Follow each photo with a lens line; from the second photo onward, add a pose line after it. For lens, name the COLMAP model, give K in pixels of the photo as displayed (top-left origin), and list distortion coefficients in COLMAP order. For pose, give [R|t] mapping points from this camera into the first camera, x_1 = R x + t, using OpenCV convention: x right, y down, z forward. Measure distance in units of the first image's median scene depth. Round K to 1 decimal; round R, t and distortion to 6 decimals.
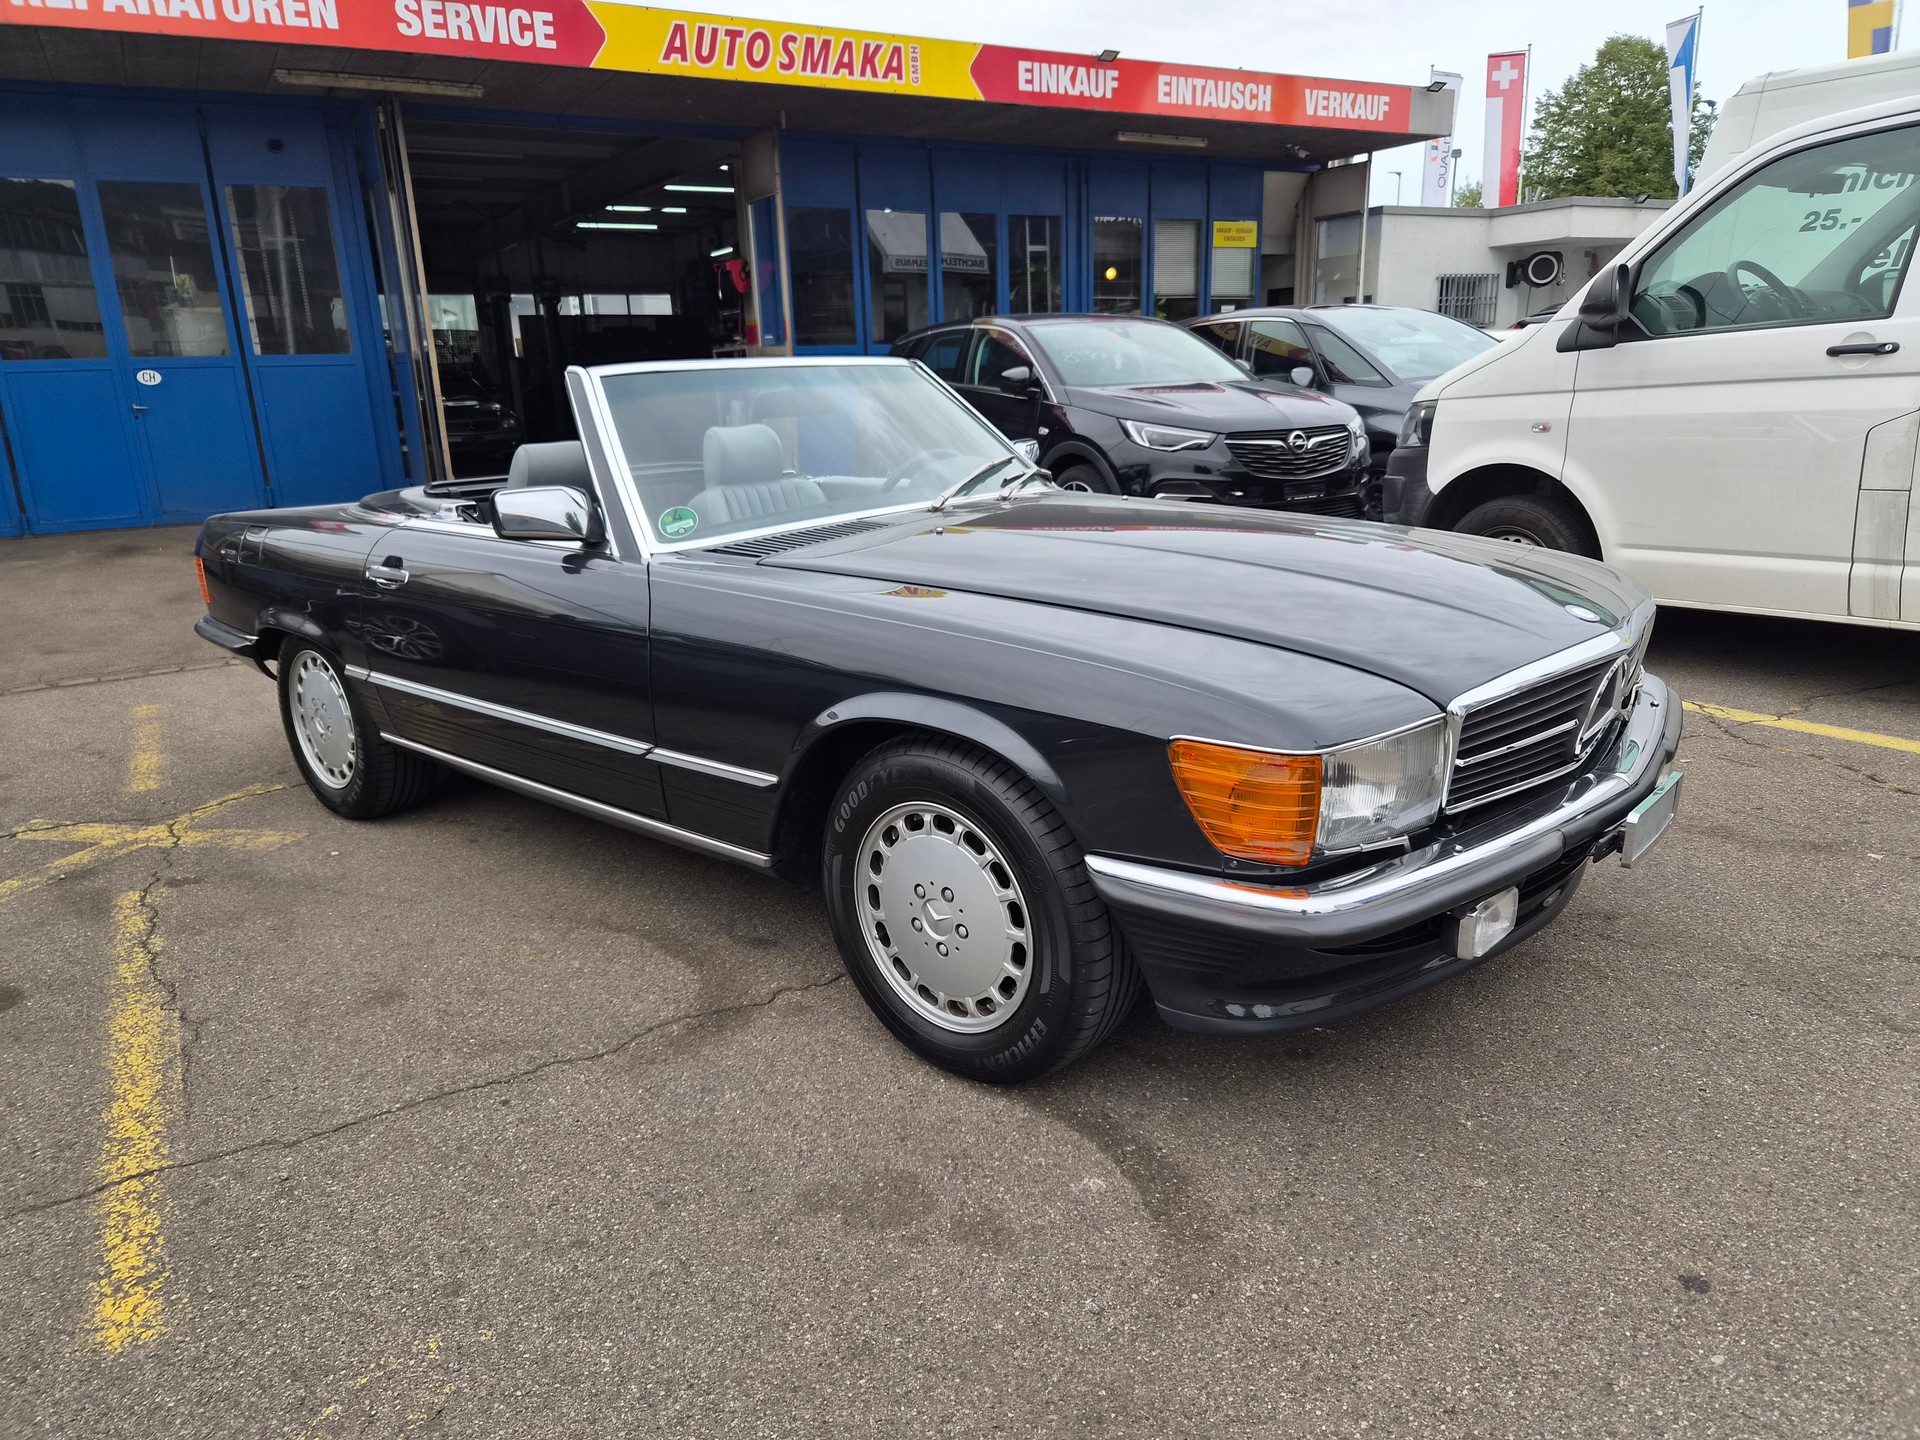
lens RADIAL K [[1287.8, 0, 958.7], [0, 1287.8, 731.1], [0, 0, 1]] dist [0.065497, -0.053833]
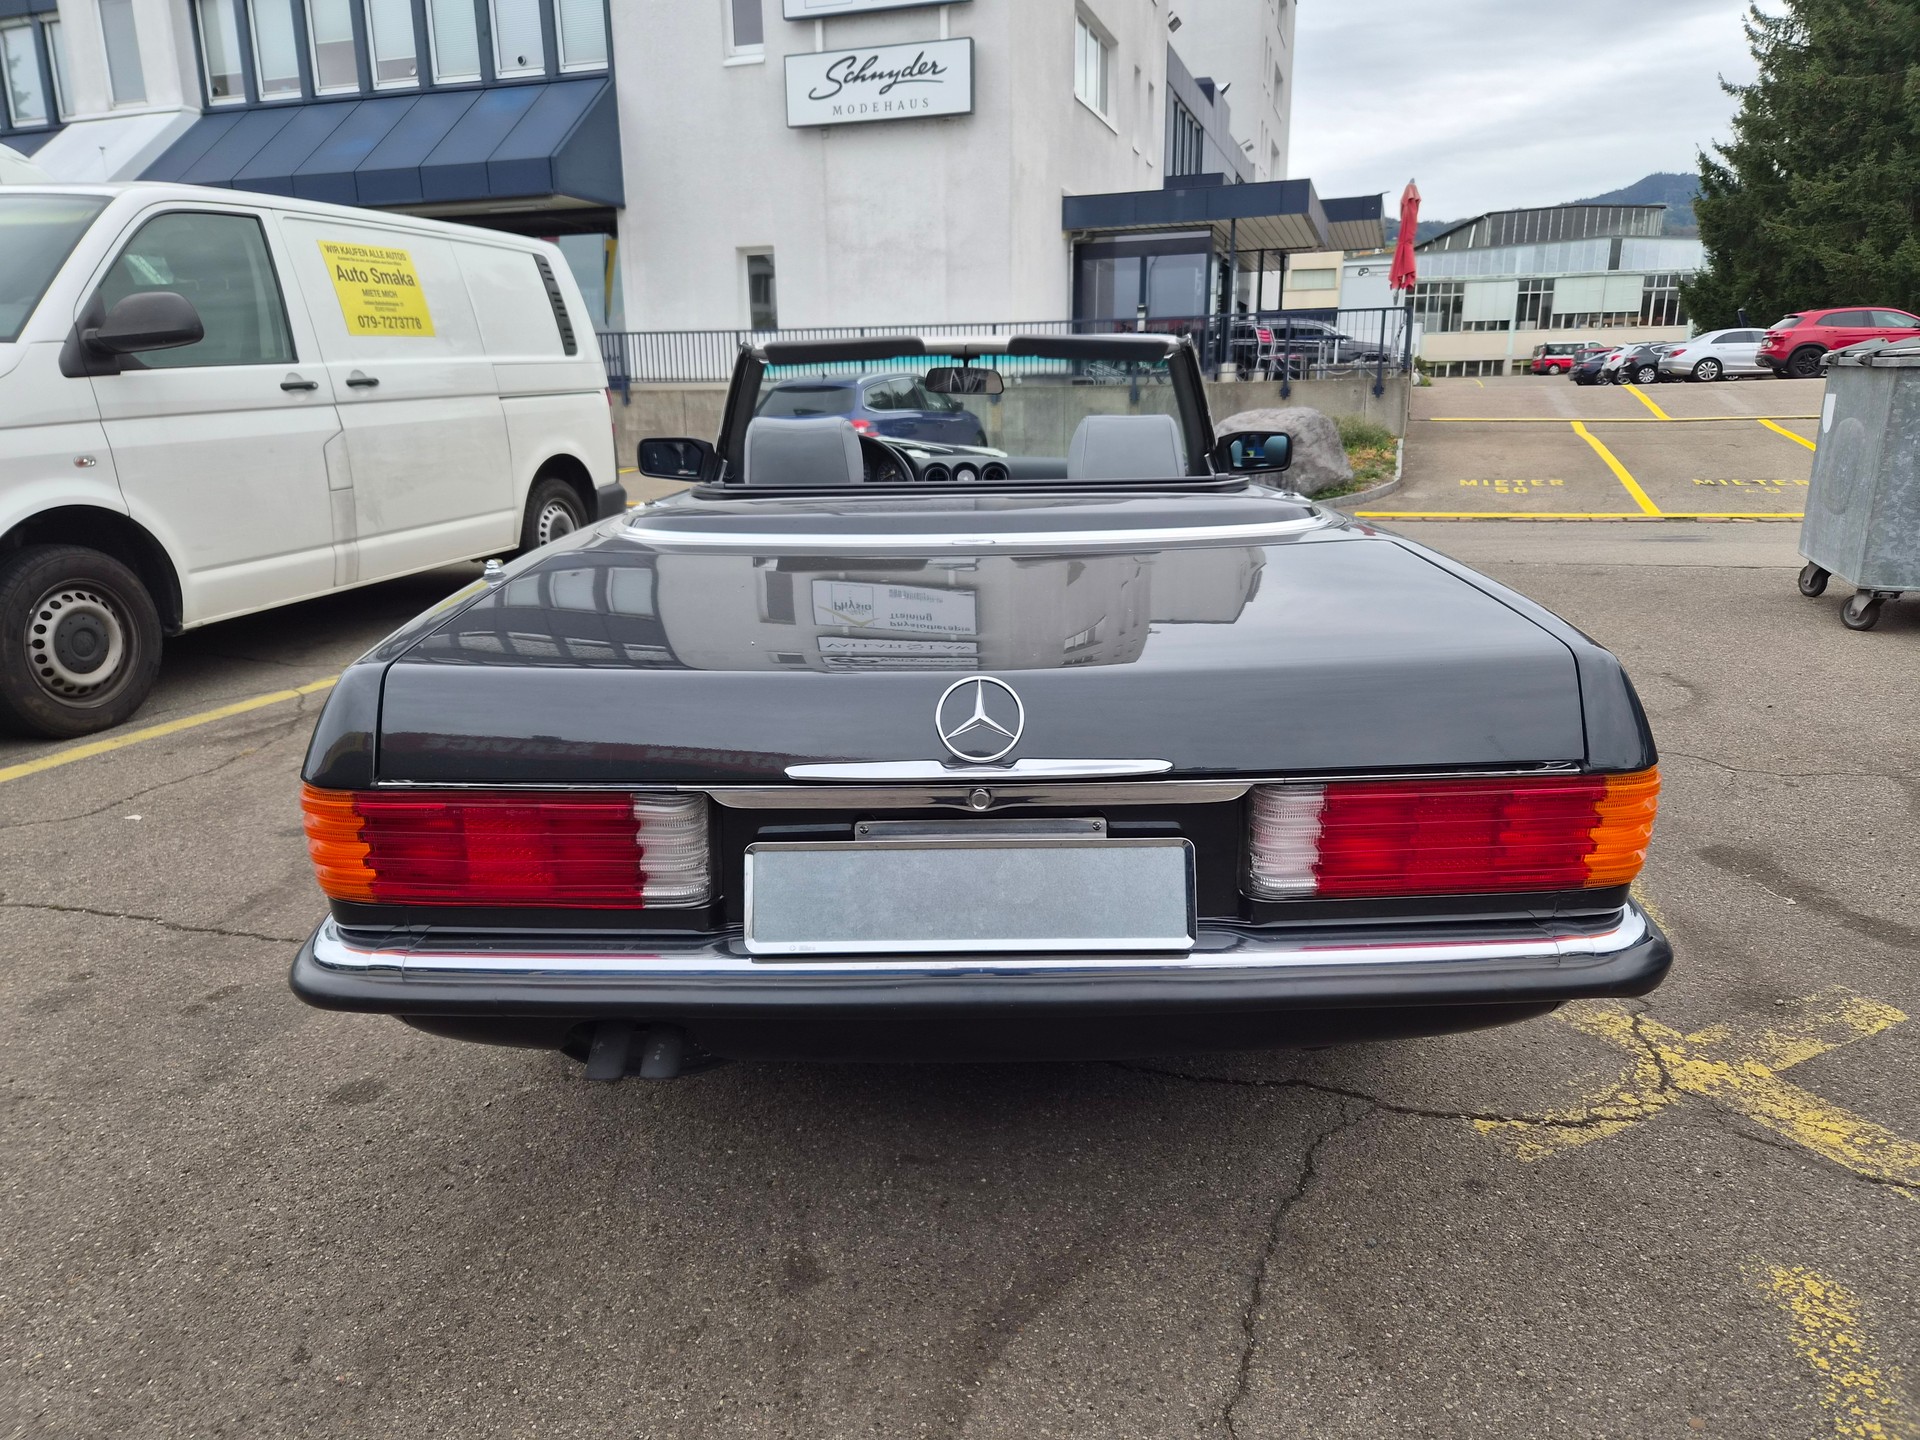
lens RADIAL K [[1287.8, 0, 966.0], [0, 1287.8, 723.8], [0, 0, 1]] dist [0.065497, -0.053833]
pose [[-0.668255, -0.141676, 0.730318, -0.989879], [0.234806, 0.891349, 0.387767, -0.441761], [-0.705905, 0.430610, -0.562382, 1.832874]]
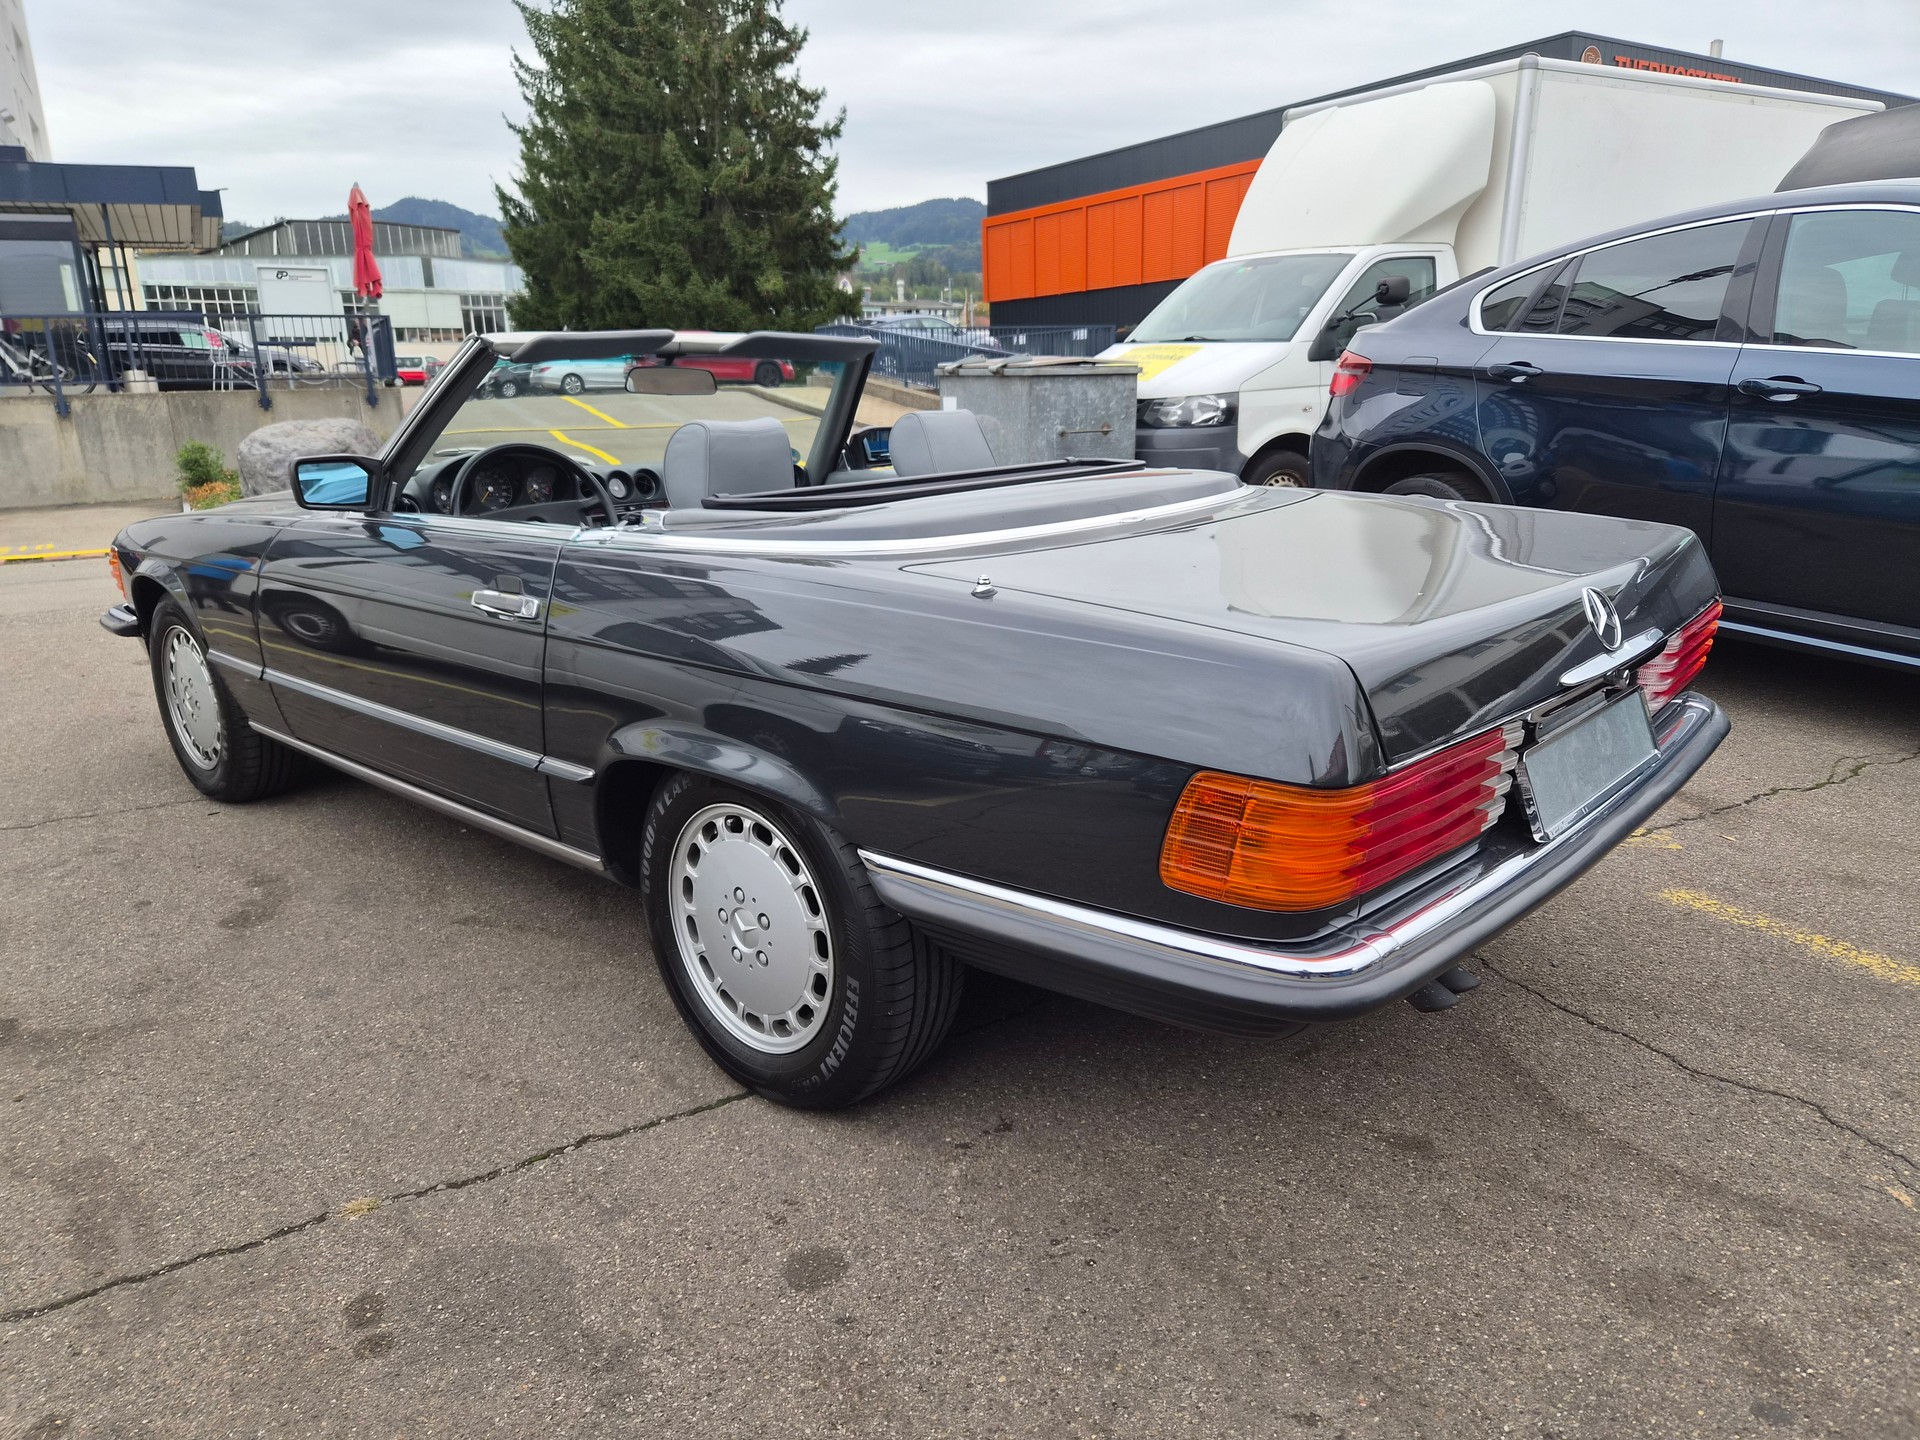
lens RADIAL K [[1287.8, 0, 947.6], [0, 1287.8, 718.8], [0, 0, 1]] dist [0.065497, -0.053833]
pose [[-0.997948, 0.057300, 0.028557, -0.374713], [0.063887, 0.862286, 0.502375, -0.547647], [0.004162, 0.503169, -0.864178, 2.115483]]
